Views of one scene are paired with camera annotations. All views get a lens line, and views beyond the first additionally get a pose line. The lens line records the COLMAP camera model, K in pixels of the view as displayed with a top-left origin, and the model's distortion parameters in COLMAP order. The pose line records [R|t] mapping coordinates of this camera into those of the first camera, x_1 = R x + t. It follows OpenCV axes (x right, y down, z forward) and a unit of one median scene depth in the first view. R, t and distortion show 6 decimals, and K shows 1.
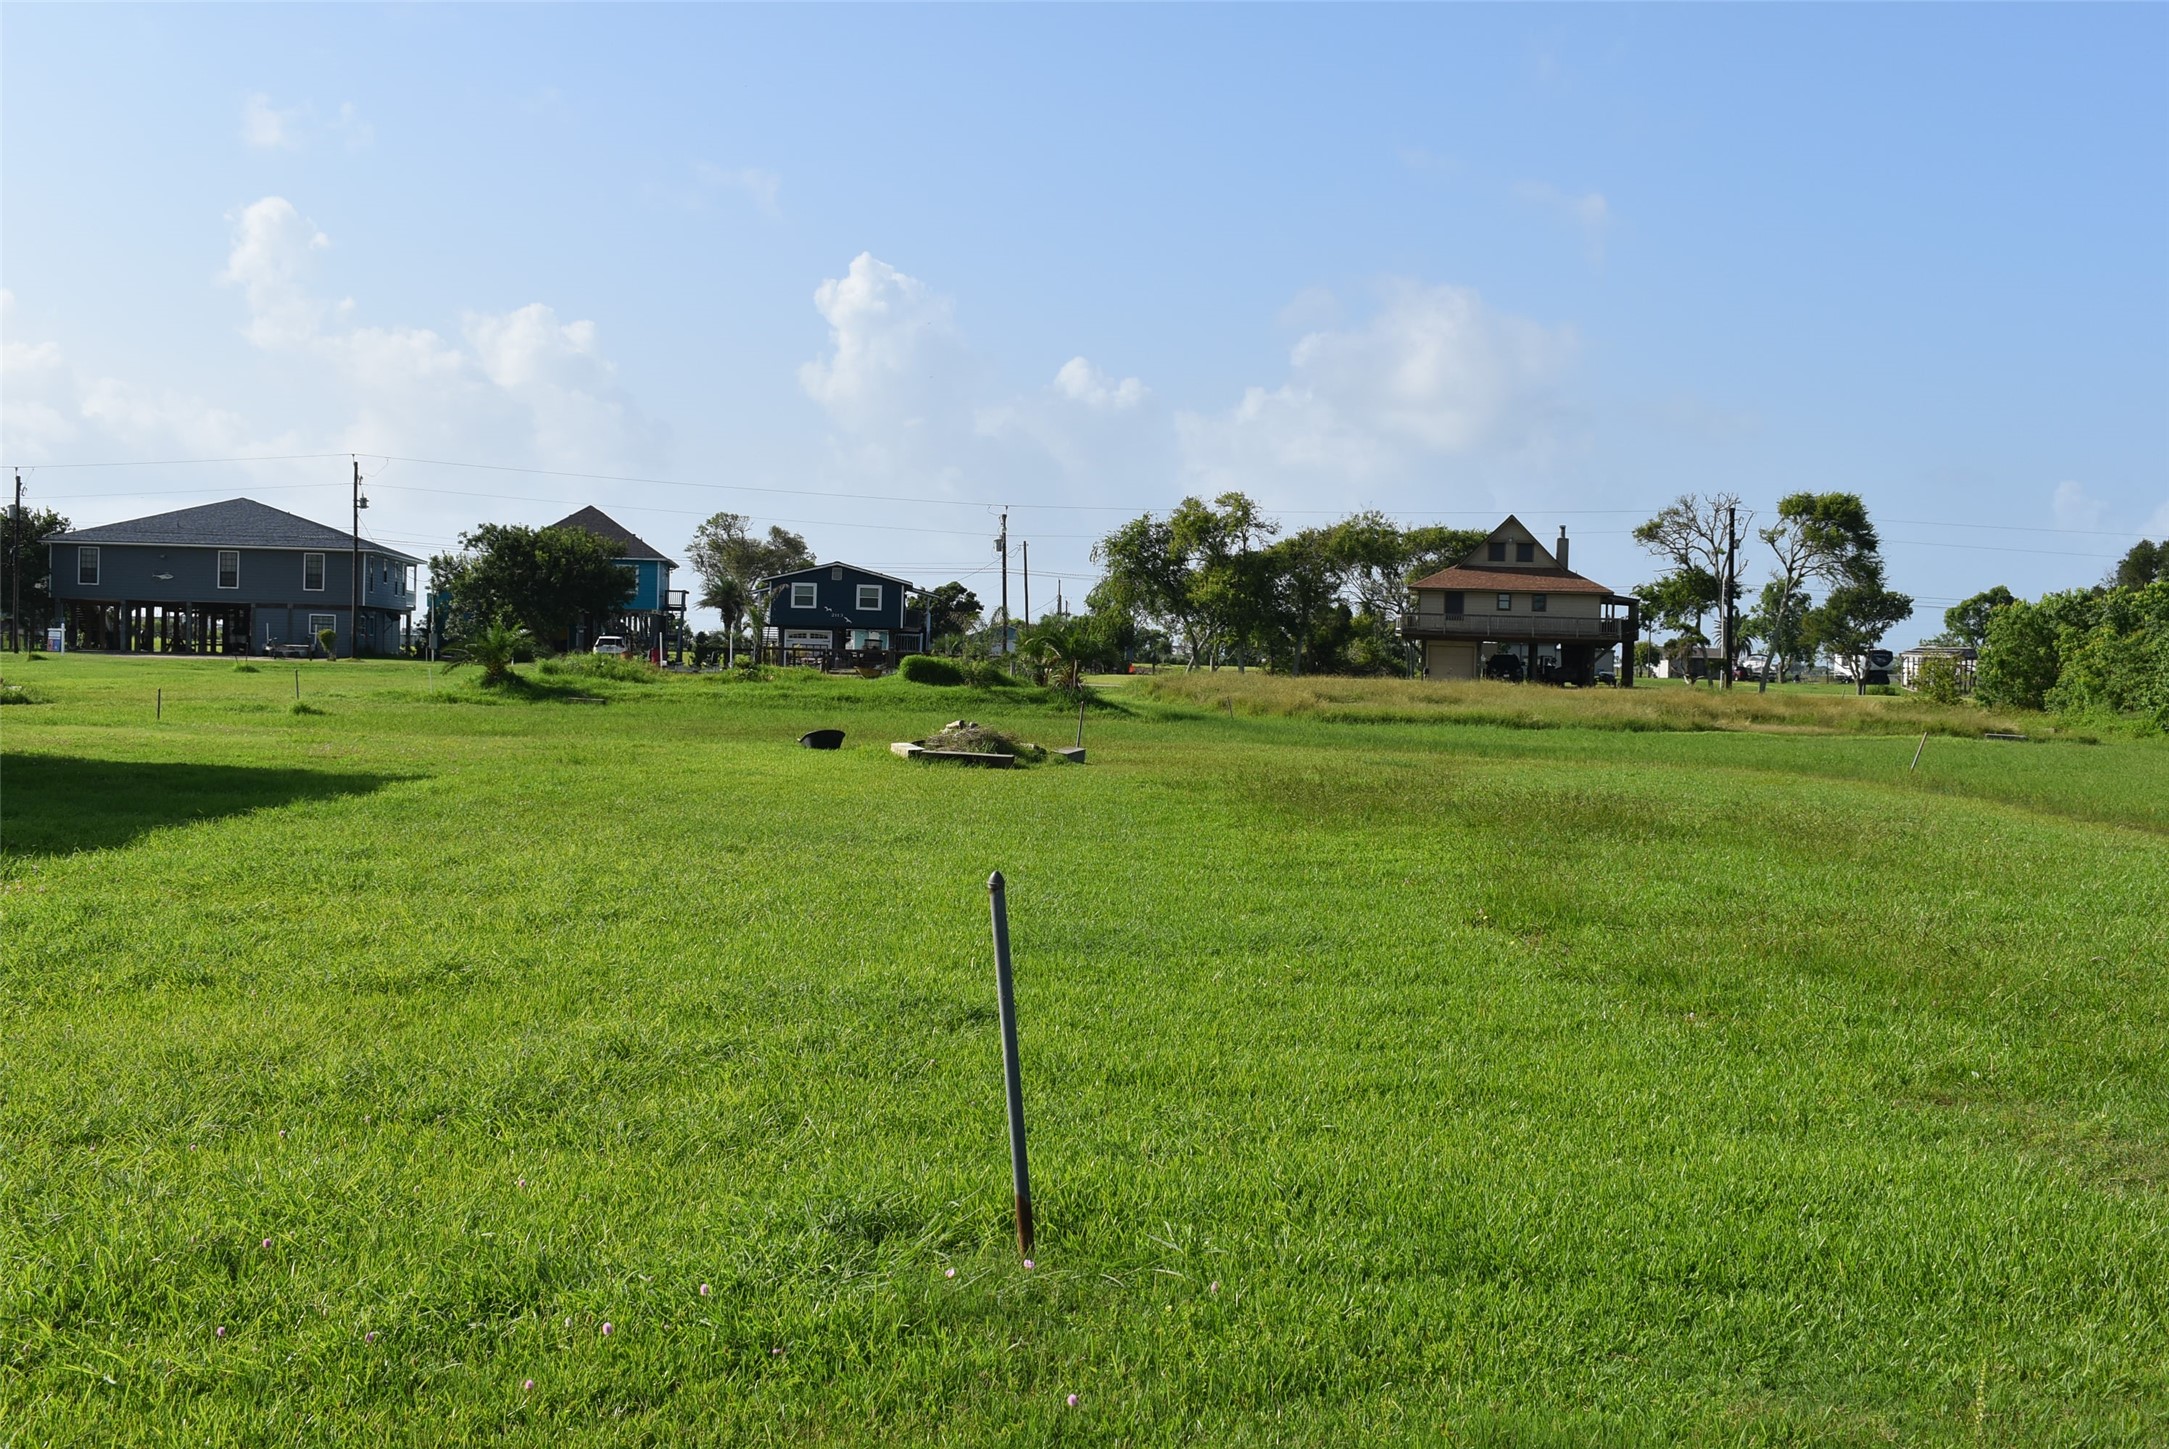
lens RADIAL K [[2567.5, 0, 1084.5], [0, 2567.5, 724.5], [0, 0, 1]] dist [-0.027681, -0.032282]
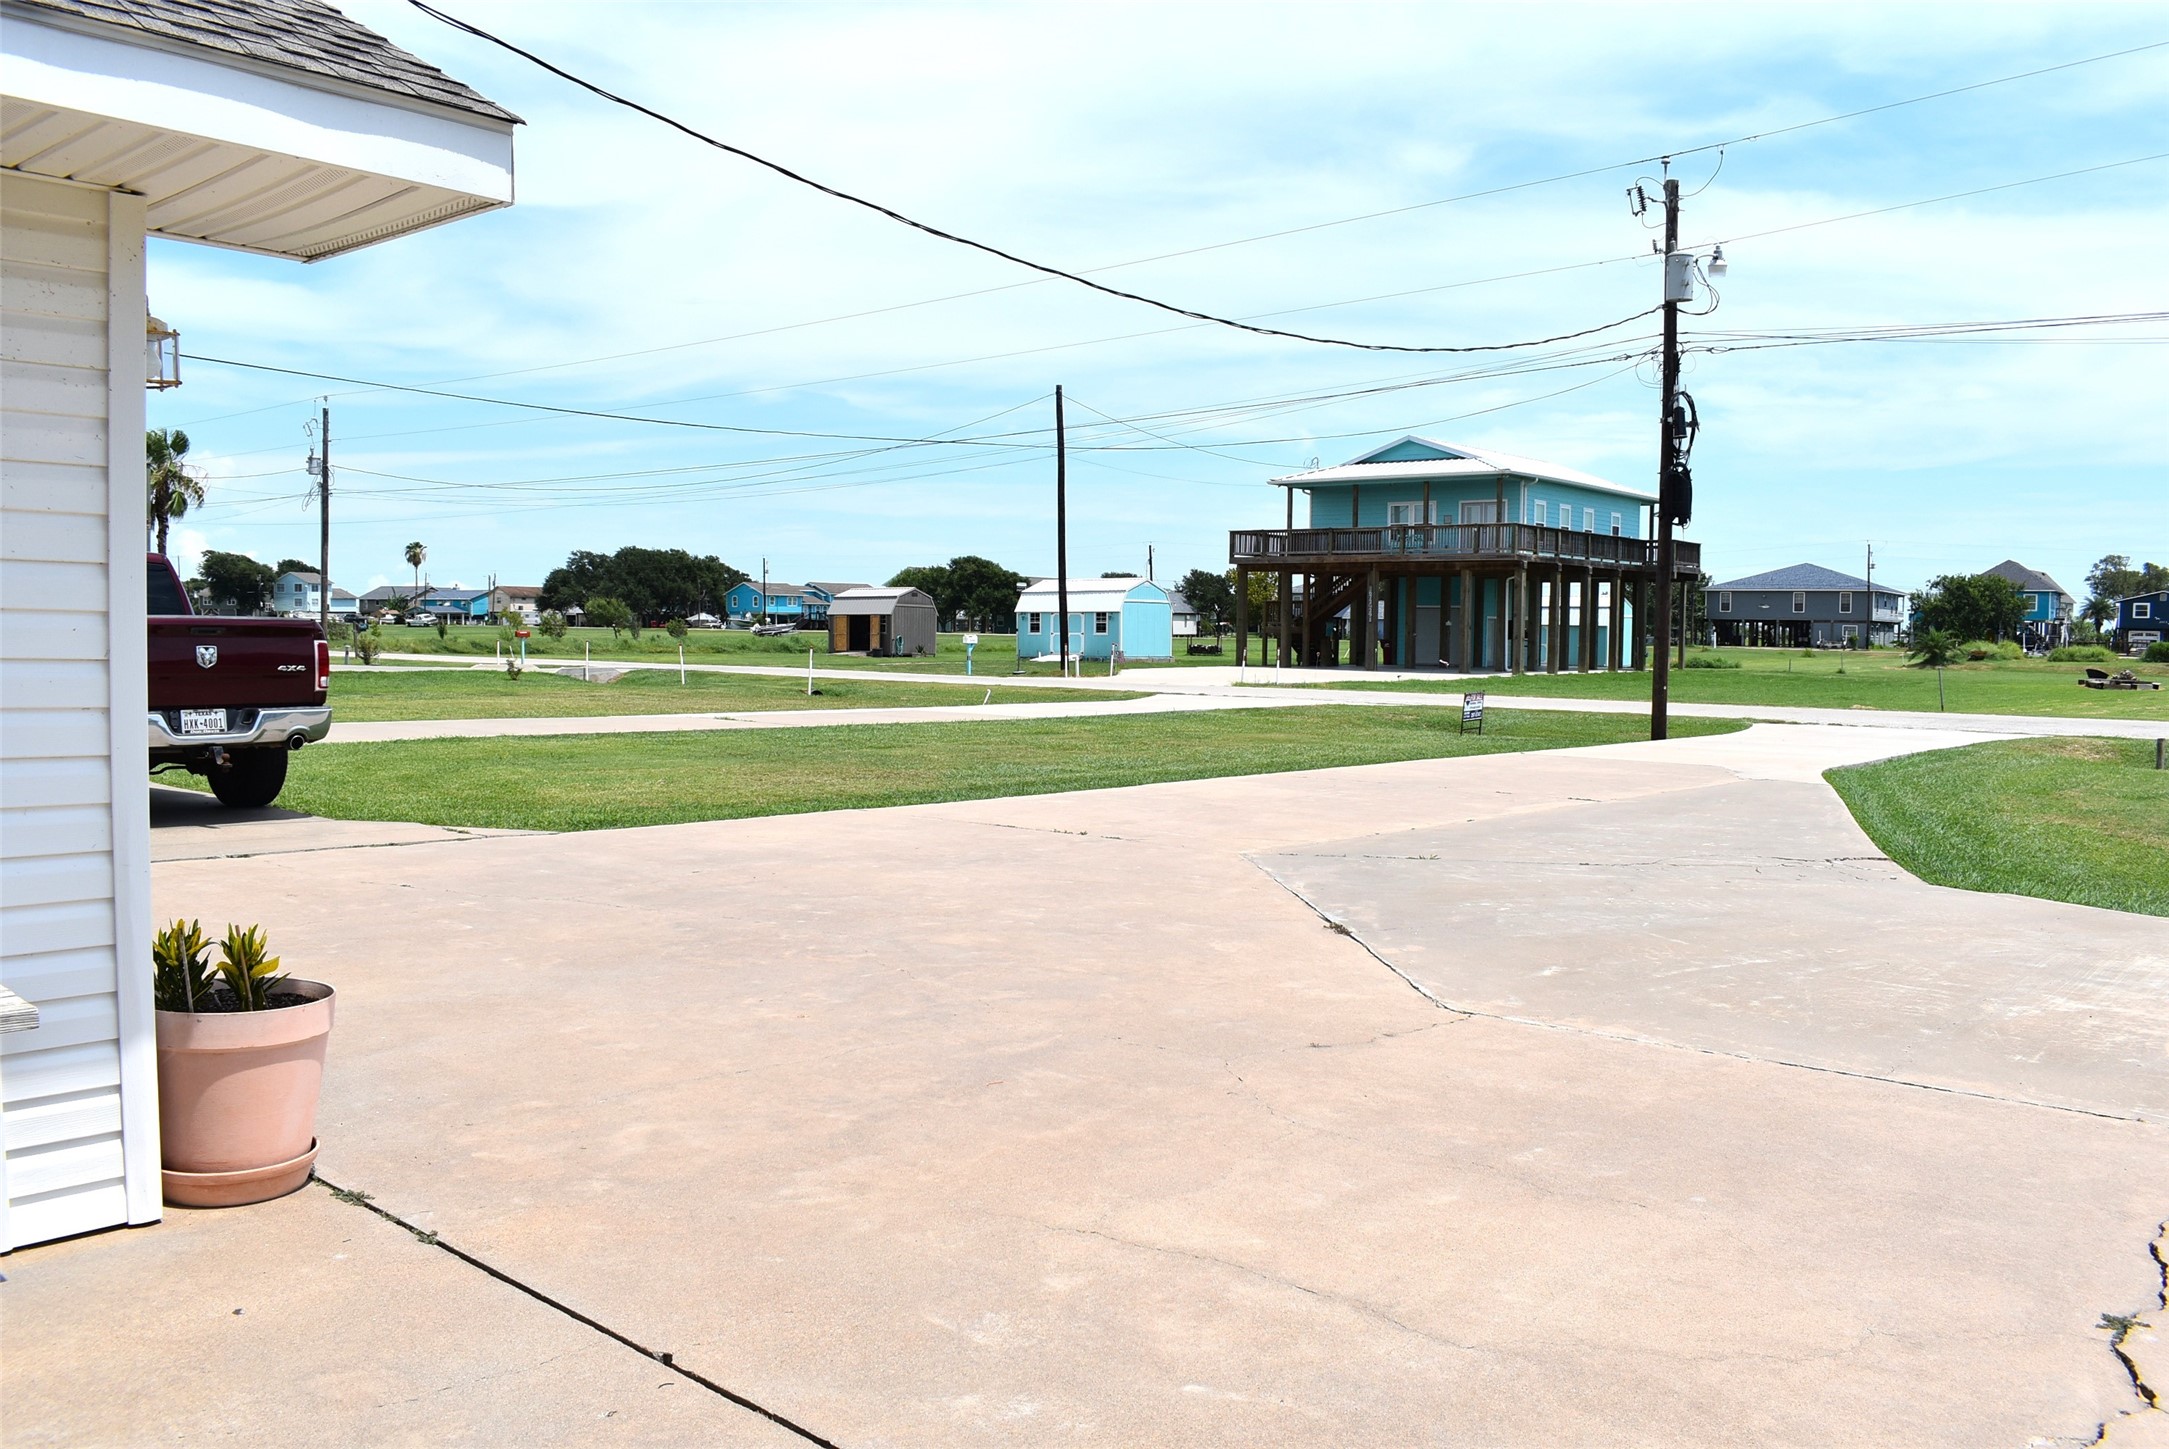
lens RADIAL K [[1696.6, 0, 1084.5], [0, 1696.6, 724.5], [0, 0, 1]] dist [-0.092337, 0.007027]
pose [[0.753462, 0.020049, -0.657185, 0.076070], [-0.008714, 0.999752, 0.020510, 0.008500], [0.657433, -0.009727, 0.753450, -0.266557]]
